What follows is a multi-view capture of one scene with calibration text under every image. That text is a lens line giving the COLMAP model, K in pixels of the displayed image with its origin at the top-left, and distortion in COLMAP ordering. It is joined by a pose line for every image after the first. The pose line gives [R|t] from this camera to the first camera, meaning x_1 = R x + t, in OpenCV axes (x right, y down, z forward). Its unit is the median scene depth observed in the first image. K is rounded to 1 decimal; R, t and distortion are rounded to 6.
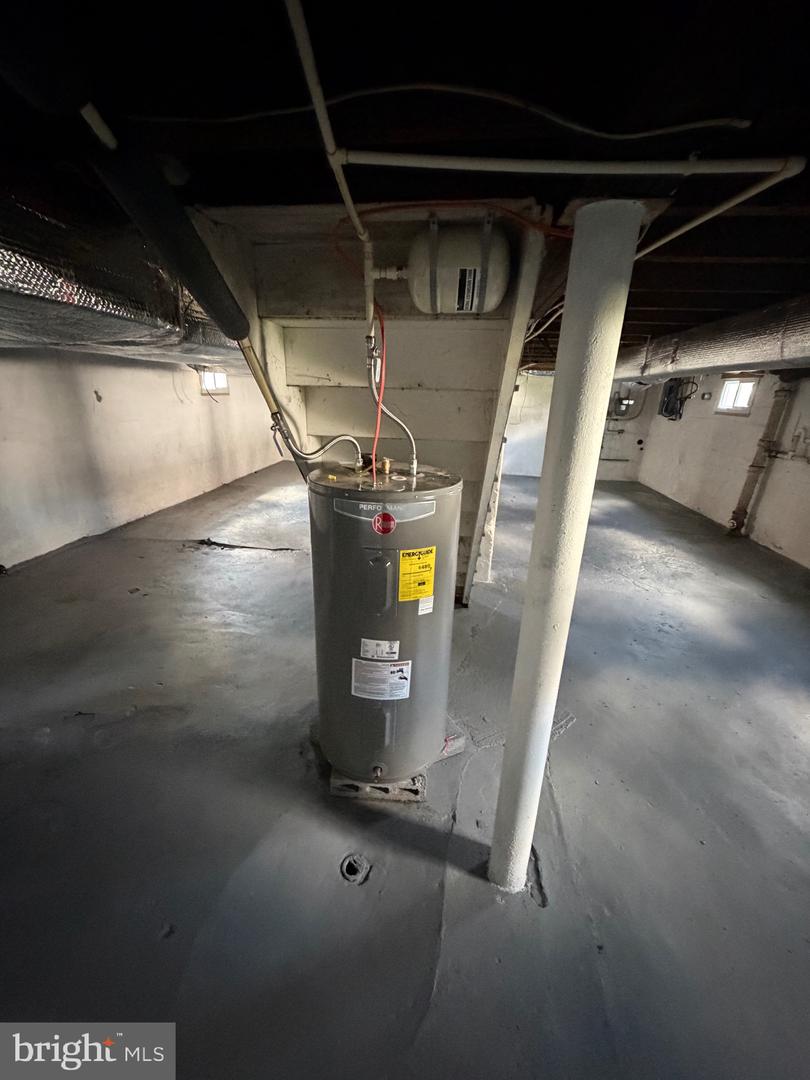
lens RADIAL K [[430.2, 0, 404.2], [0, 430.2, 541.6], [0, 0, 1]] dist [-0.000140, -0.000283]
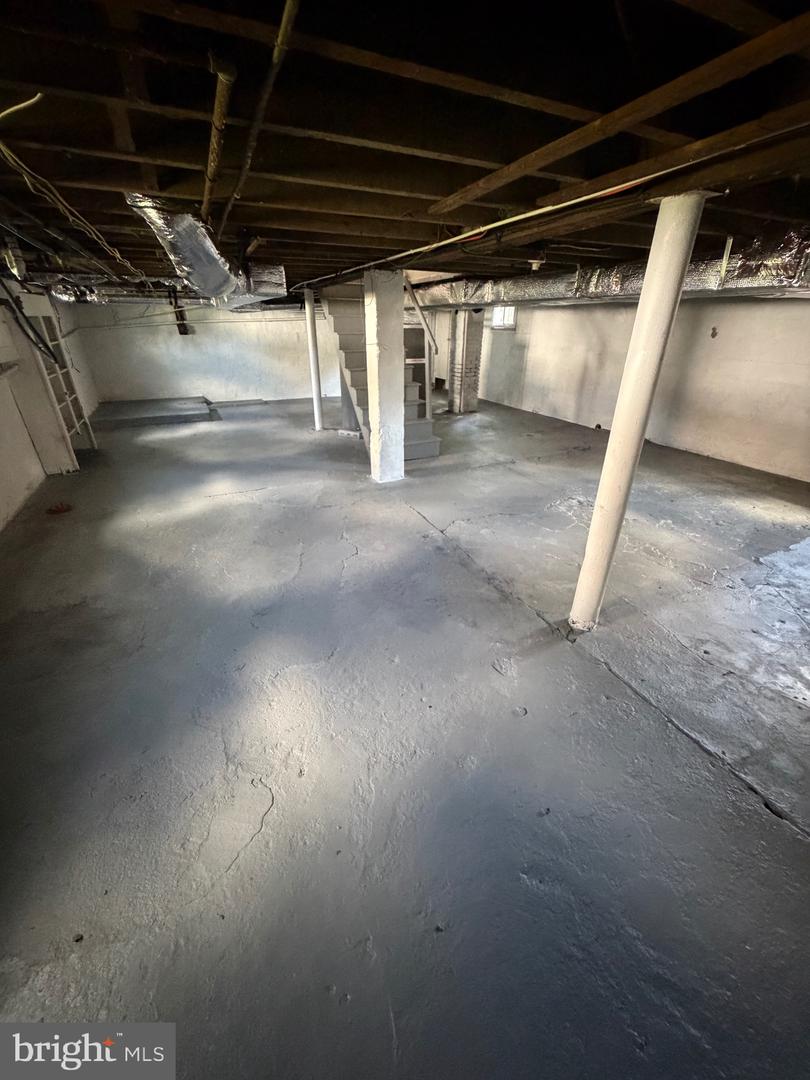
lens RADIAL K [[430.2, 0, 404.2], [0, 430.2, 541.6], [0, 0, 1]] dist [-0.000140, -0.000283]
pose [[-0.851579, 0.209150, -0.480697, 0.574806], [-0.203447, 0.713239, 0.670745, -0.473655], [0.483138, 0.668989, -0.564829, 1.417532]]
